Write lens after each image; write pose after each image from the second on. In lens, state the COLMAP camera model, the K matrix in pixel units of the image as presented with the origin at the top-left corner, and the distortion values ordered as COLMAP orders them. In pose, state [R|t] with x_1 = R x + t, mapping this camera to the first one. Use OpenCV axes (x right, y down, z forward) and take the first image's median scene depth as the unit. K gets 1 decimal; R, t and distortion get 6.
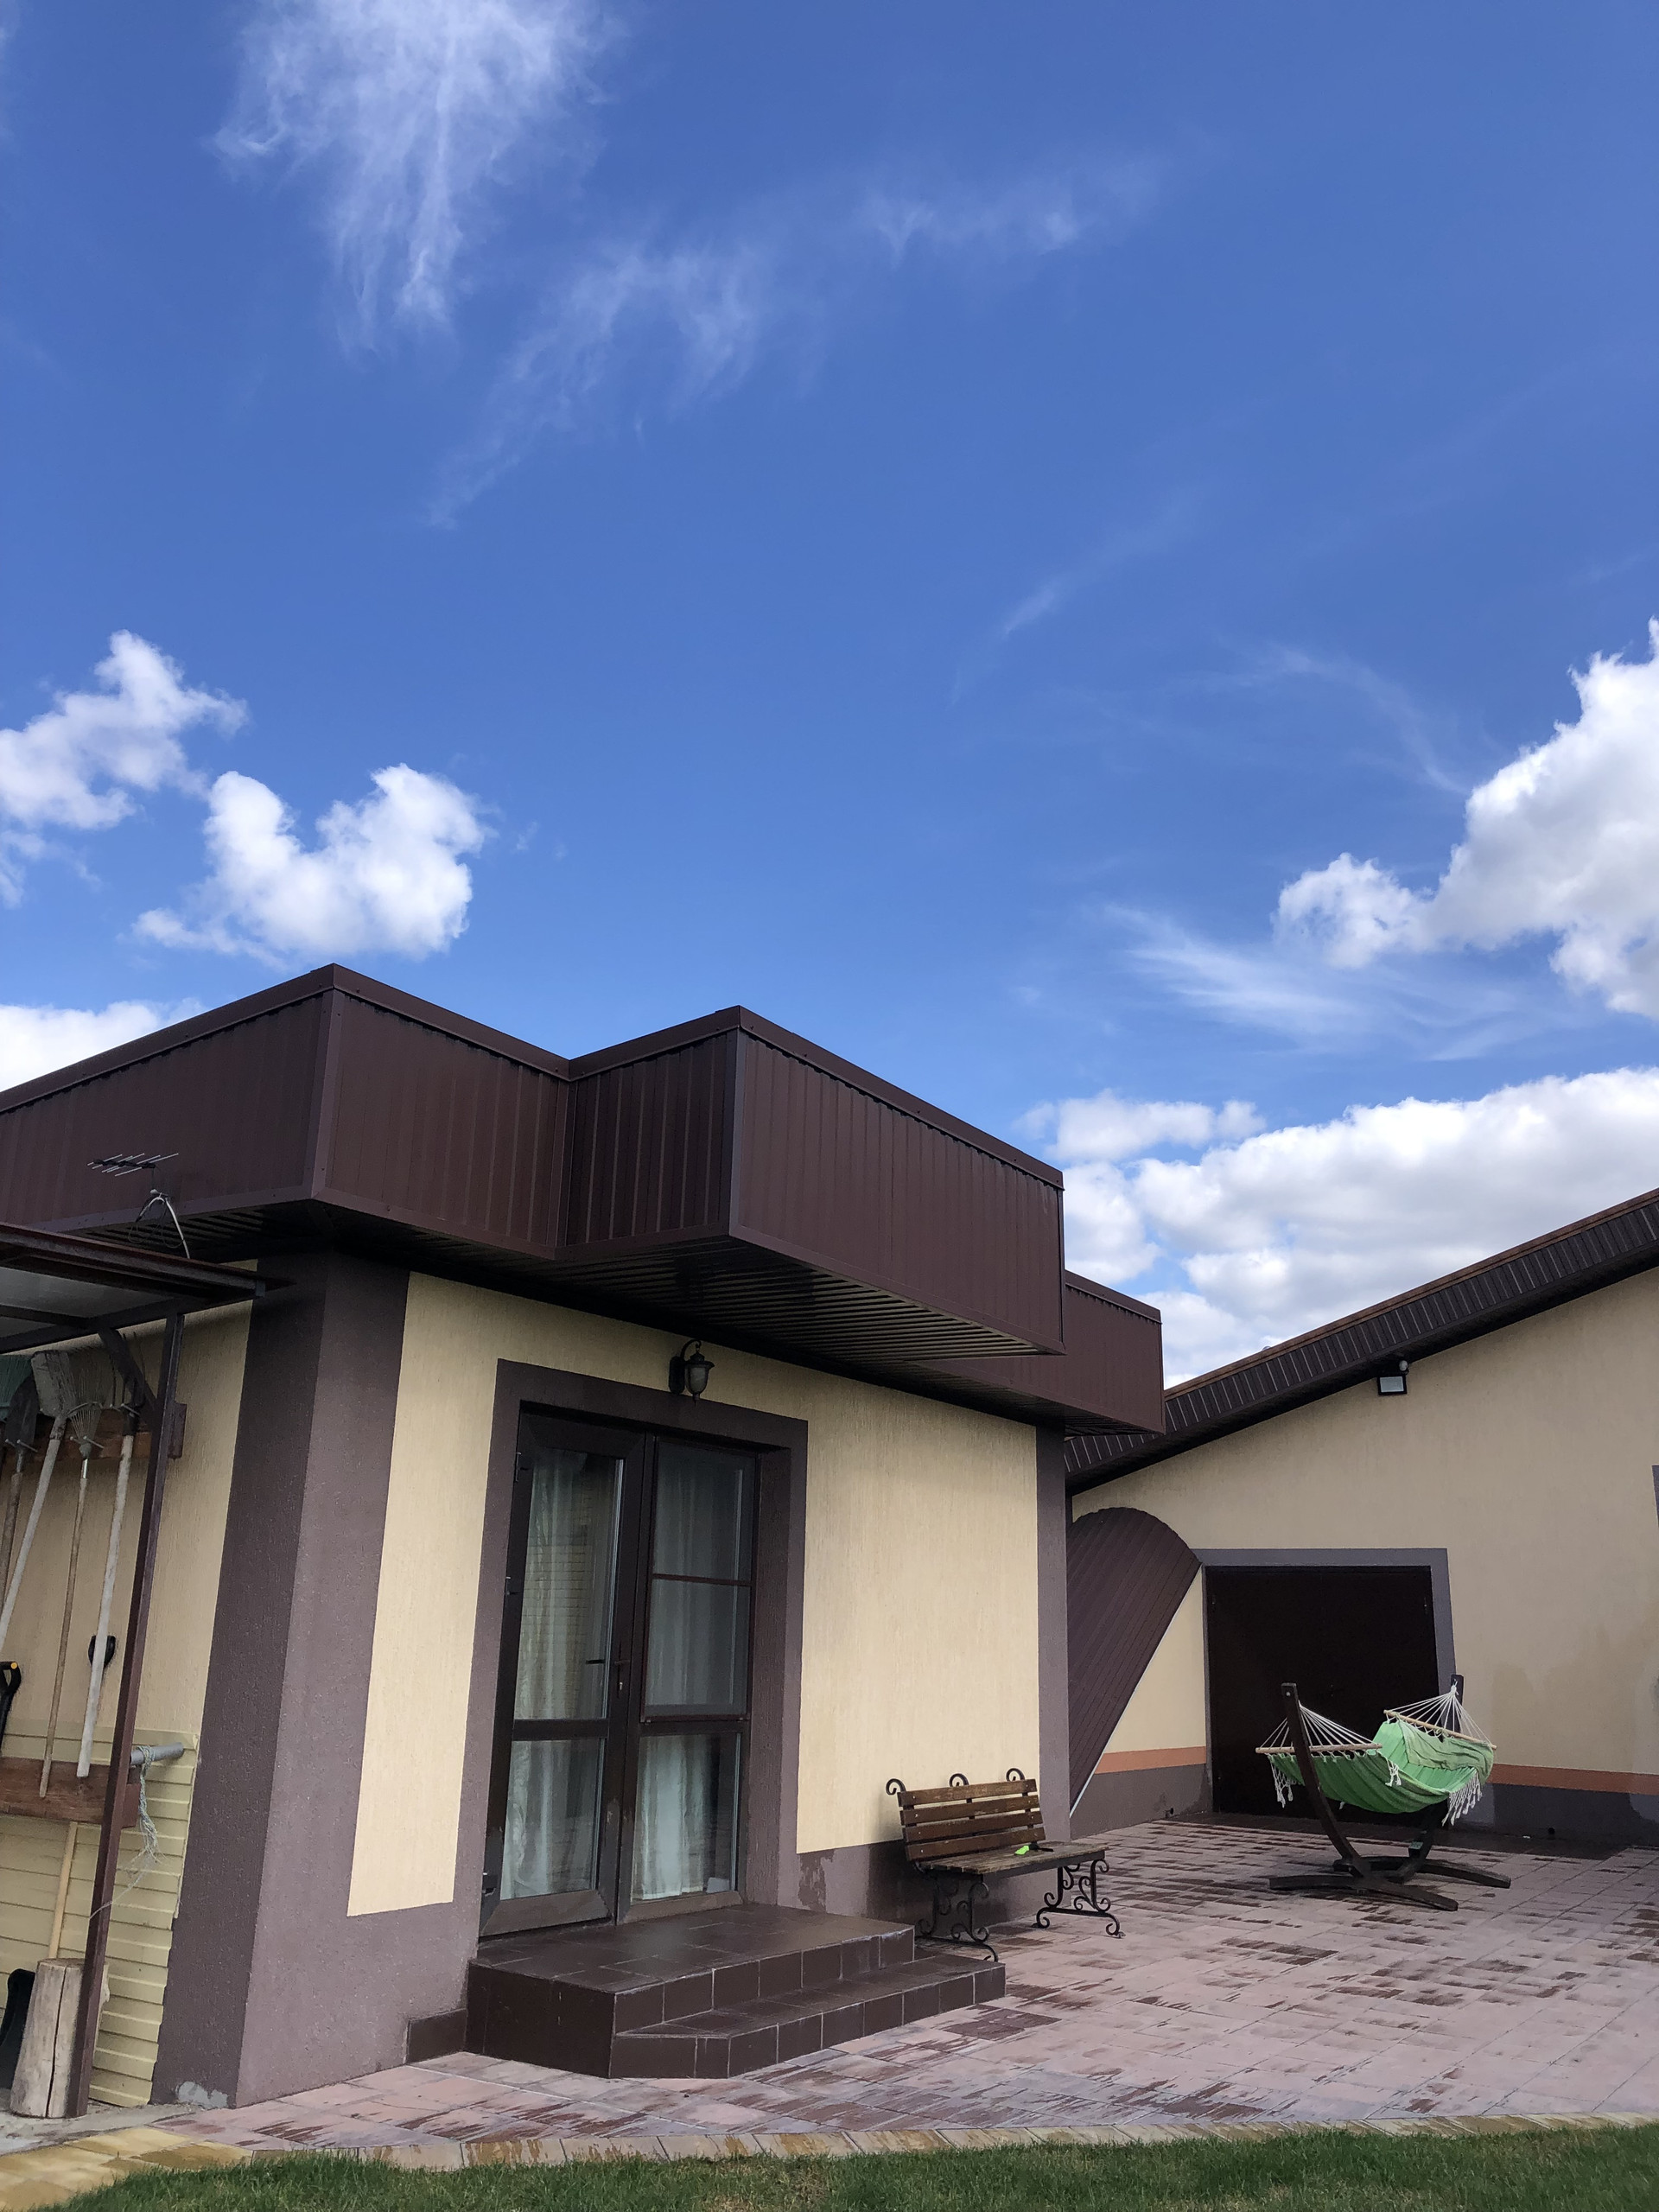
lens RADIAL K [[1774.1, 0, 811.5], [0, 1774.1, 1105.5], [0, 0, 1]] dist [0.092474, -0.110336]
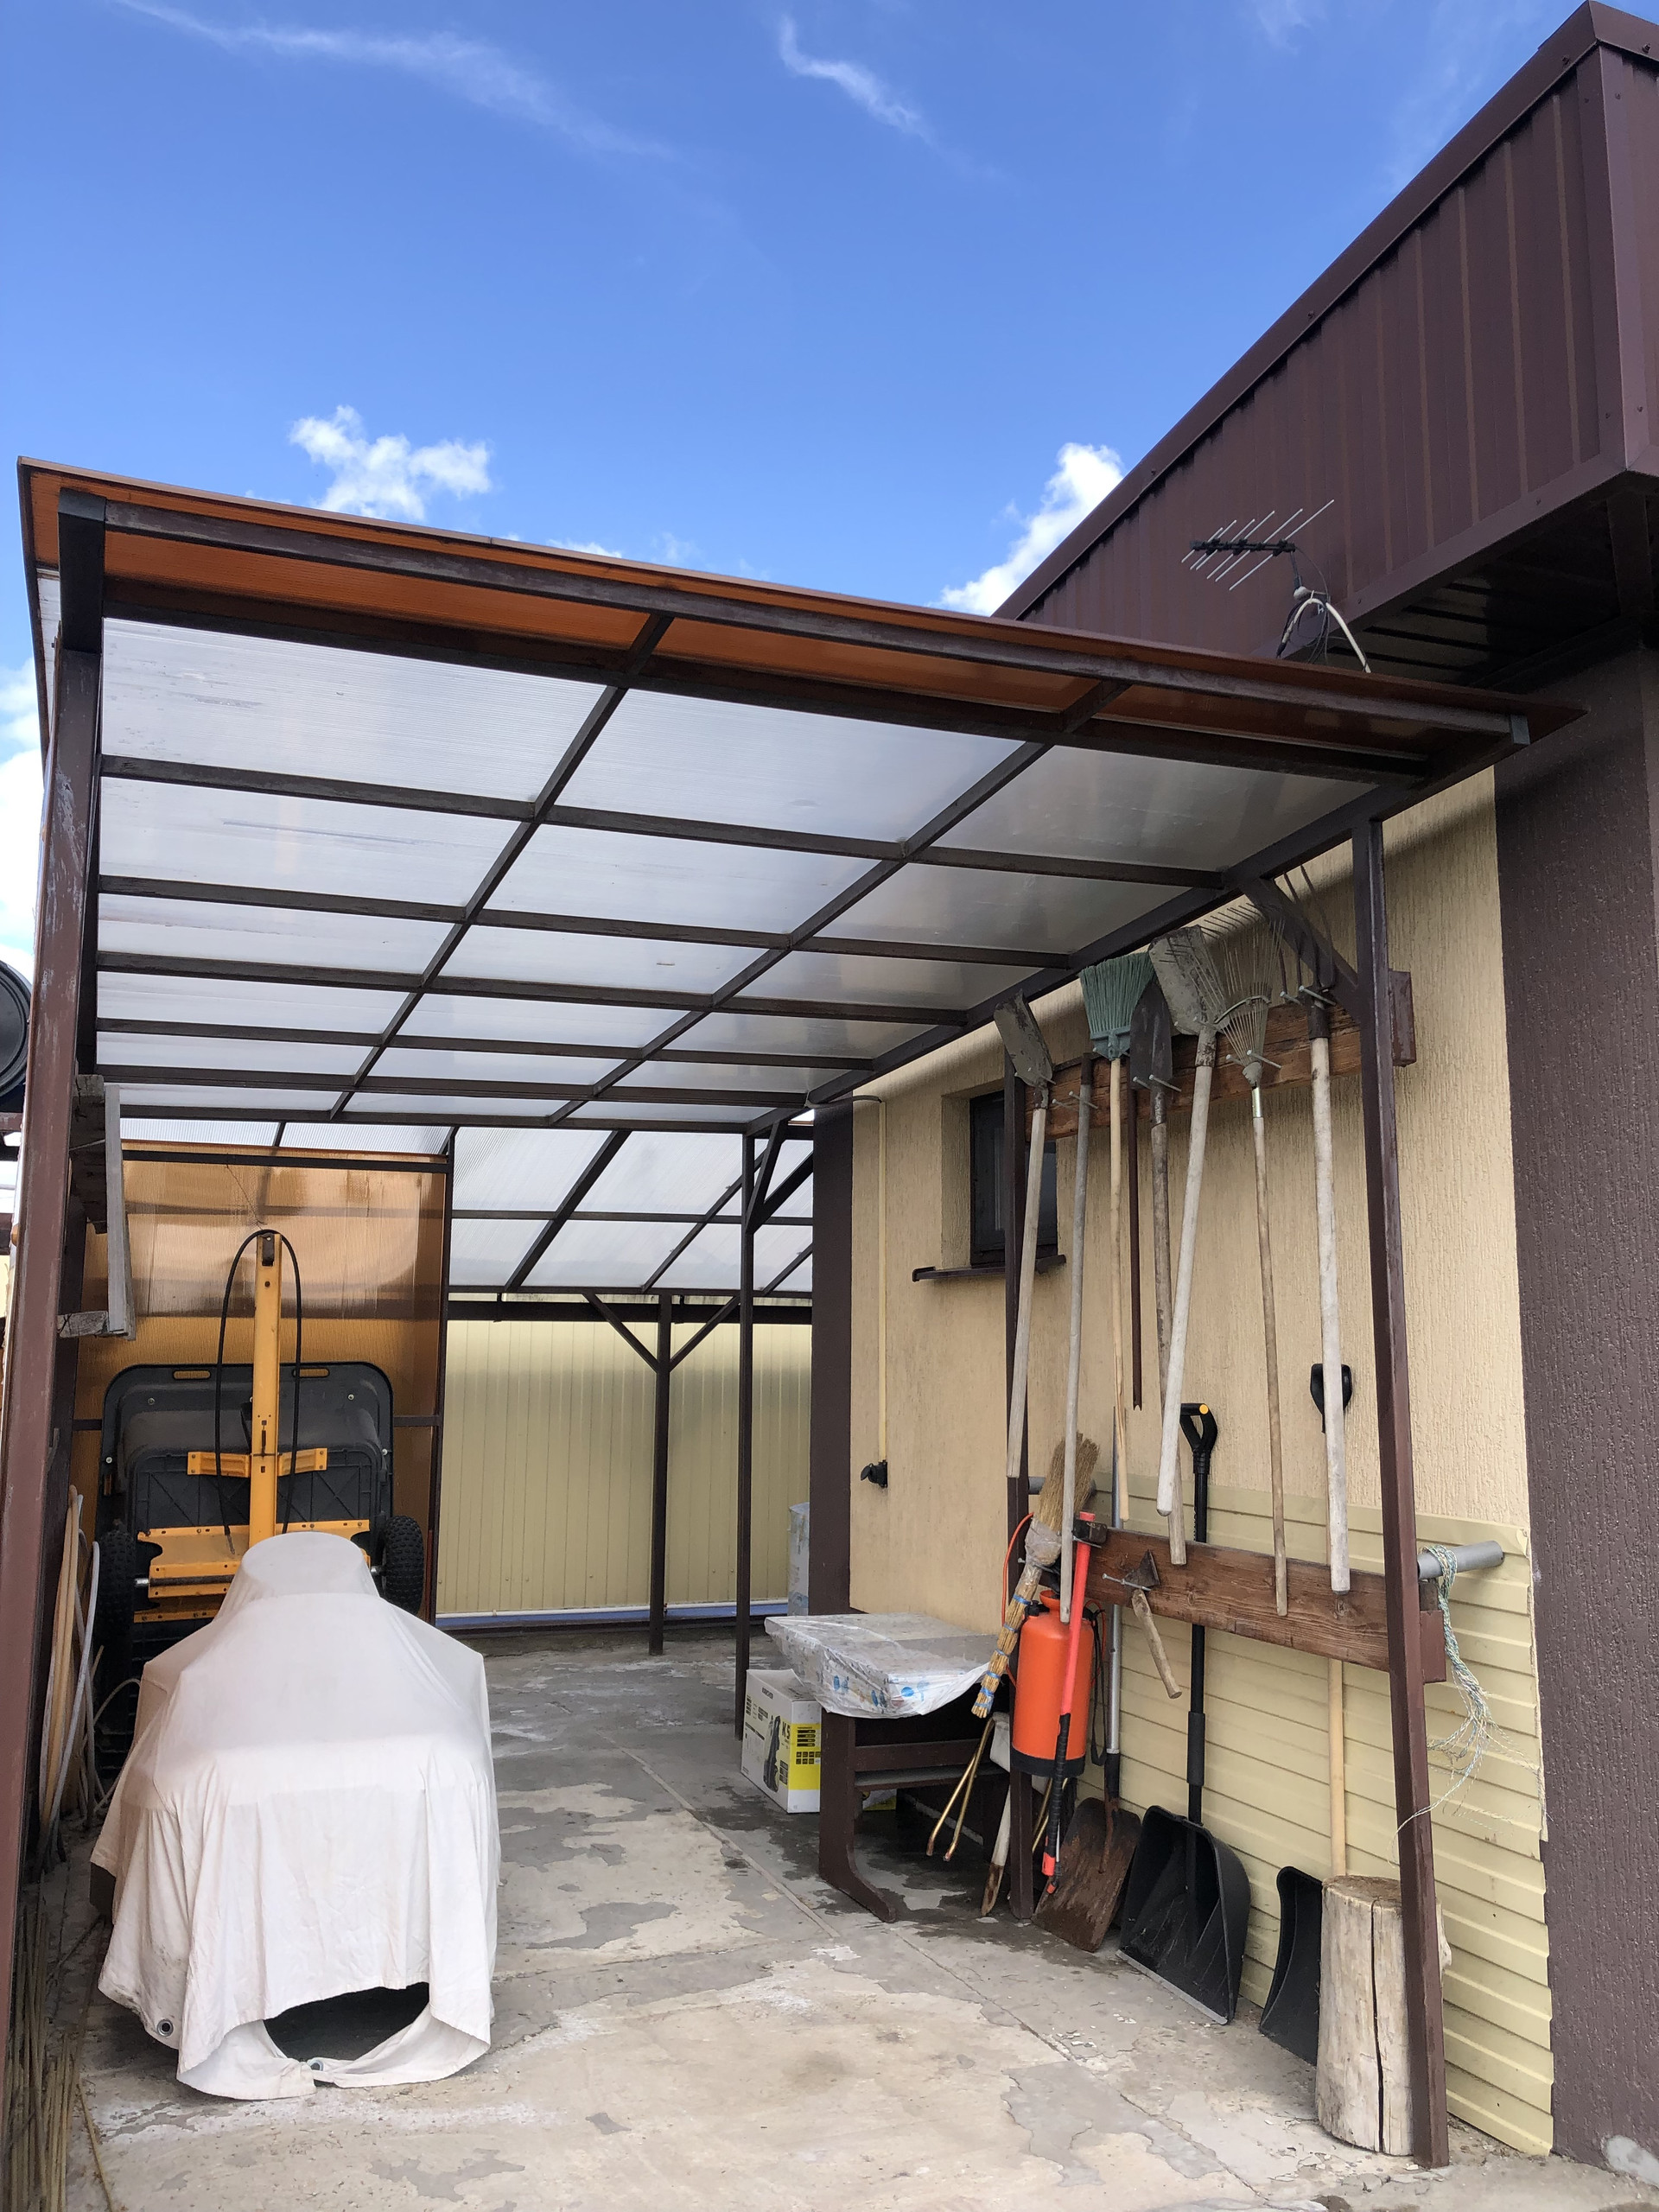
lens RADIAL K [[1774.1, 0, 811.5], [0, 1774.1, 1105.5], [0, 0, 1]] dist [0.092474, -0.110336]
pose [[0.816830, -0.099428, -0.568245, -0.187168], [0.178030, 0.980402, 0.084366, 0.127632], [0.548720, -0.170077, 0.818523, 0.429411]]
